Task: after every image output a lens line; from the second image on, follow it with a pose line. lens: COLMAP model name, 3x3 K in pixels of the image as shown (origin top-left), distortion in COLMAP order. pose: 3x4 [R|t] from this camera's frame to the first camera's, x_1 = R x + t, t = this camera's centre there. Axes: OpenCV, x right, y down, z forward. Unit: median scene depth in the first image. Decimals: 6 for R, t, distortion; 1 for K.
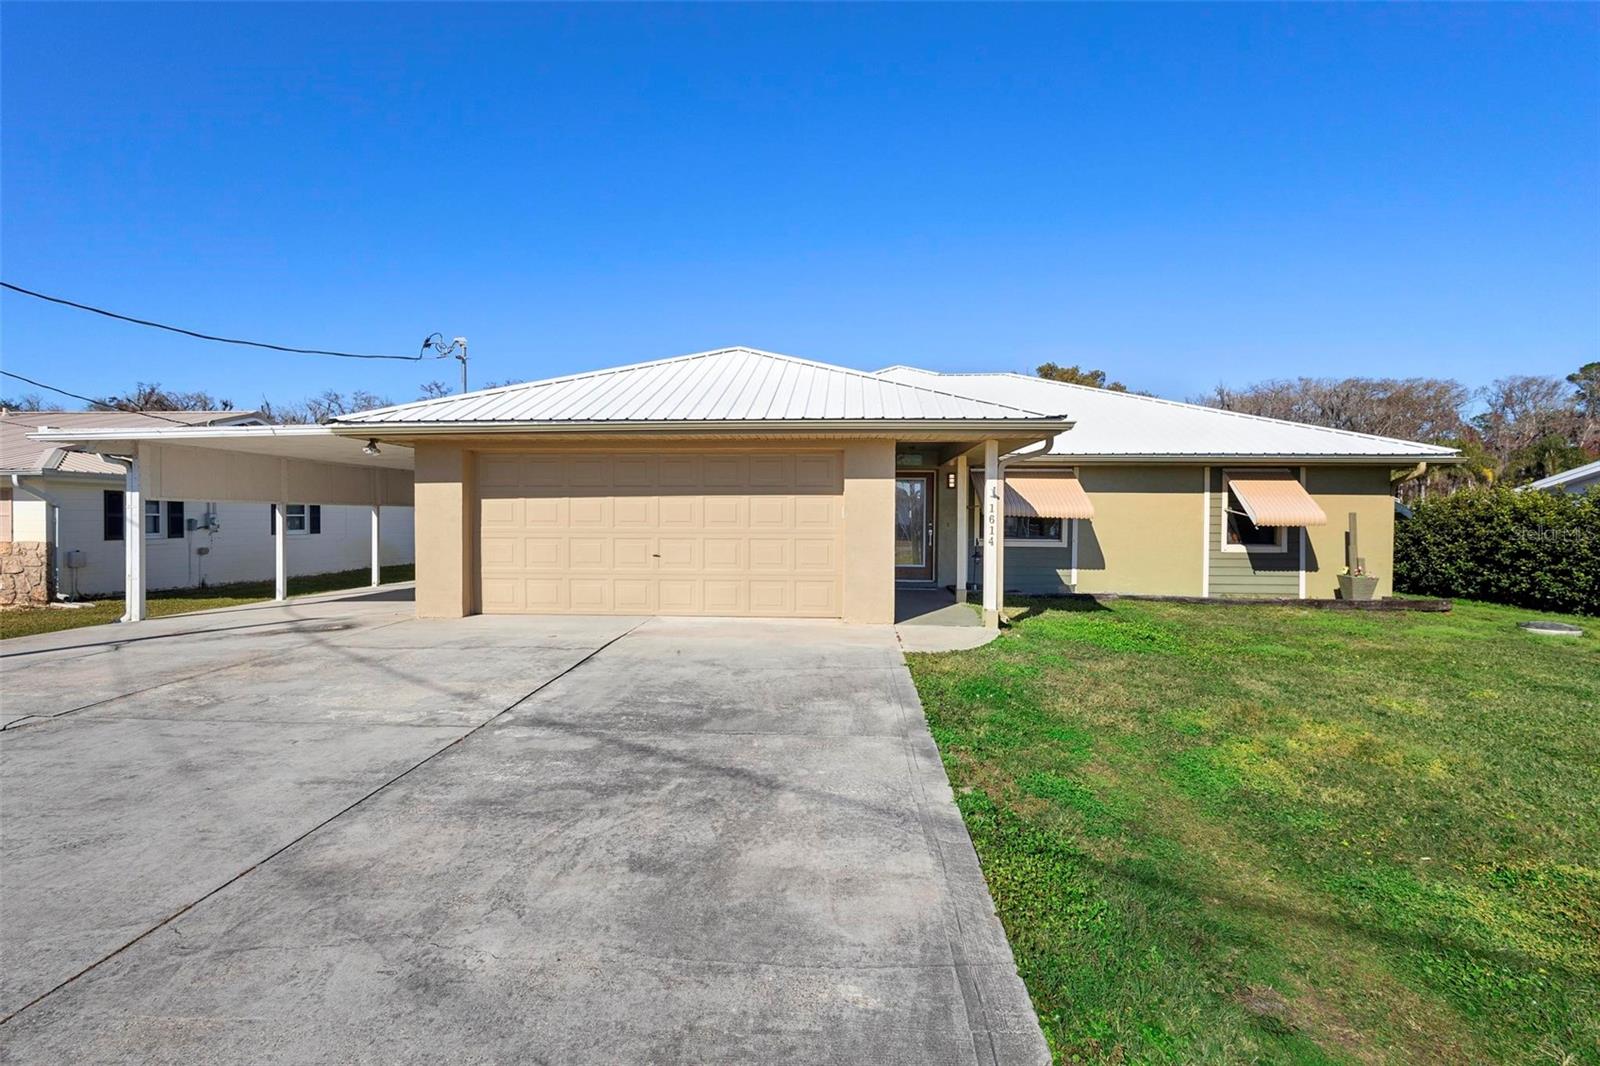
lens RADIAL K [[751.7, 0, 802.5], [0, 751.7, 531.2], [0, 0, 1]] dist [0.008420, -0.001393]
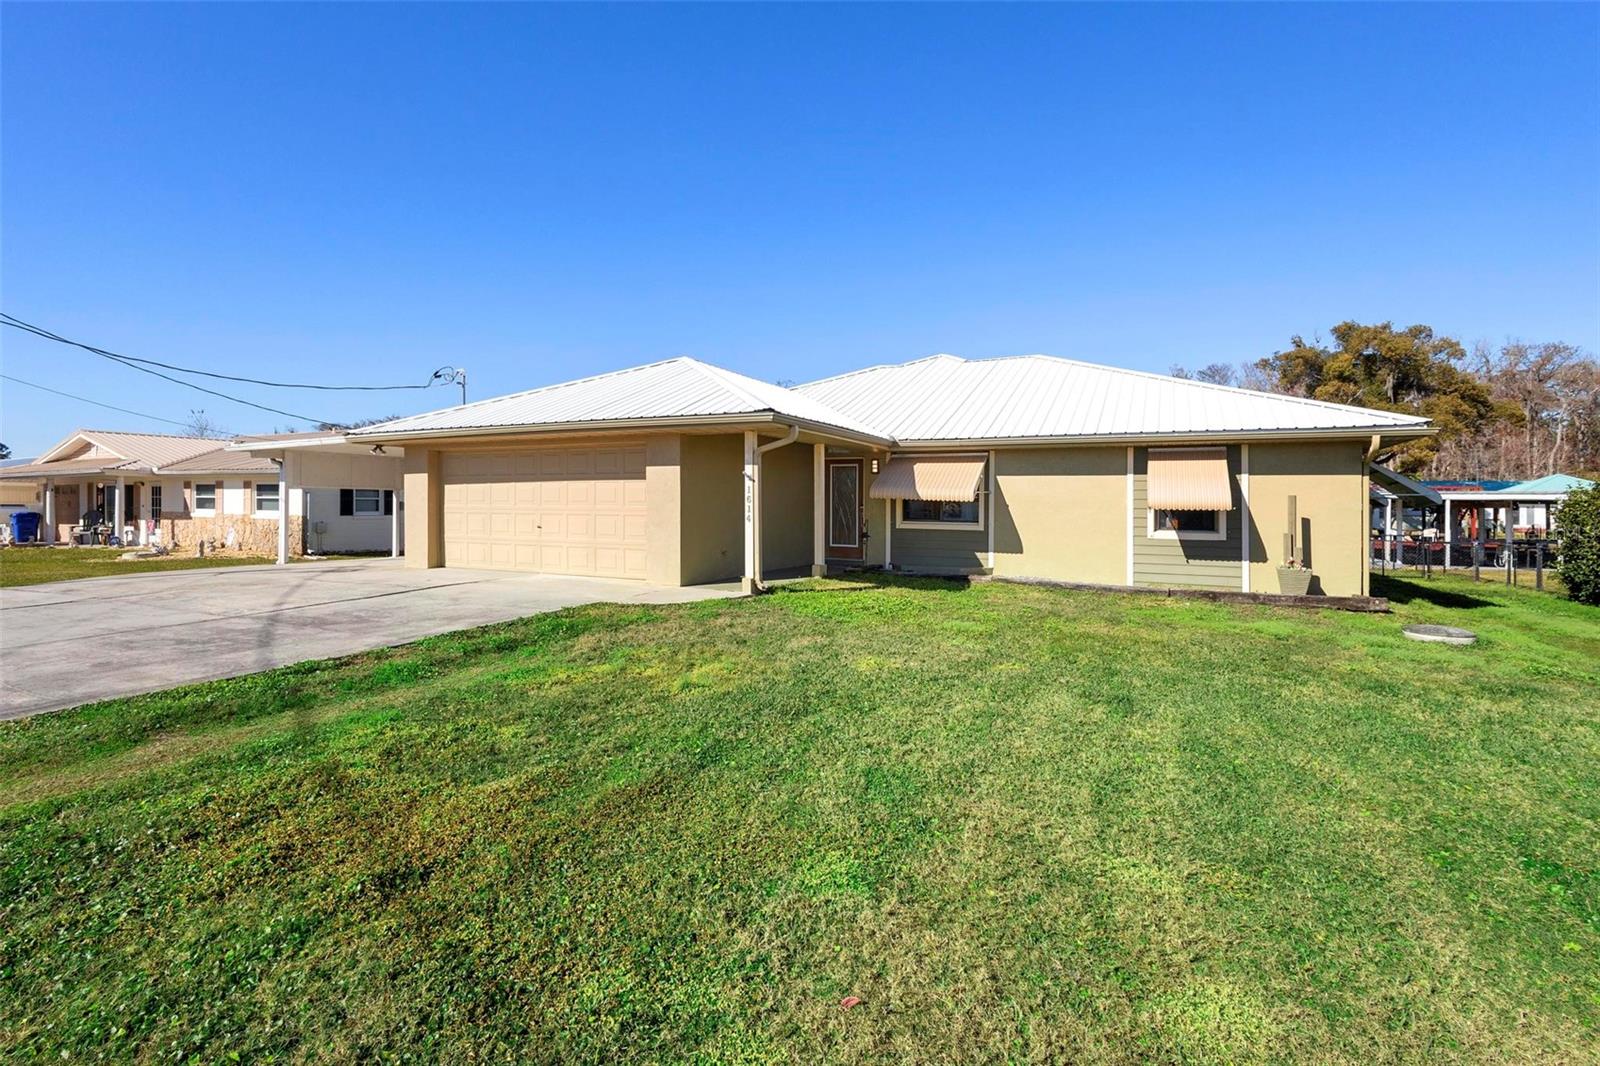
lens RADIAL K [[751.7, 0, 796.5], [0, 751.7, 518.0], [0, 0, 1]] dist [0.008420, -0.001393]
pose [[0.921477, 0.010279, -0.388297, 0.525992], [-0.011560, 0.999933, -0.000963, 0.008726], [0.388261, 0.005376, 0.921534, -0.025492]]
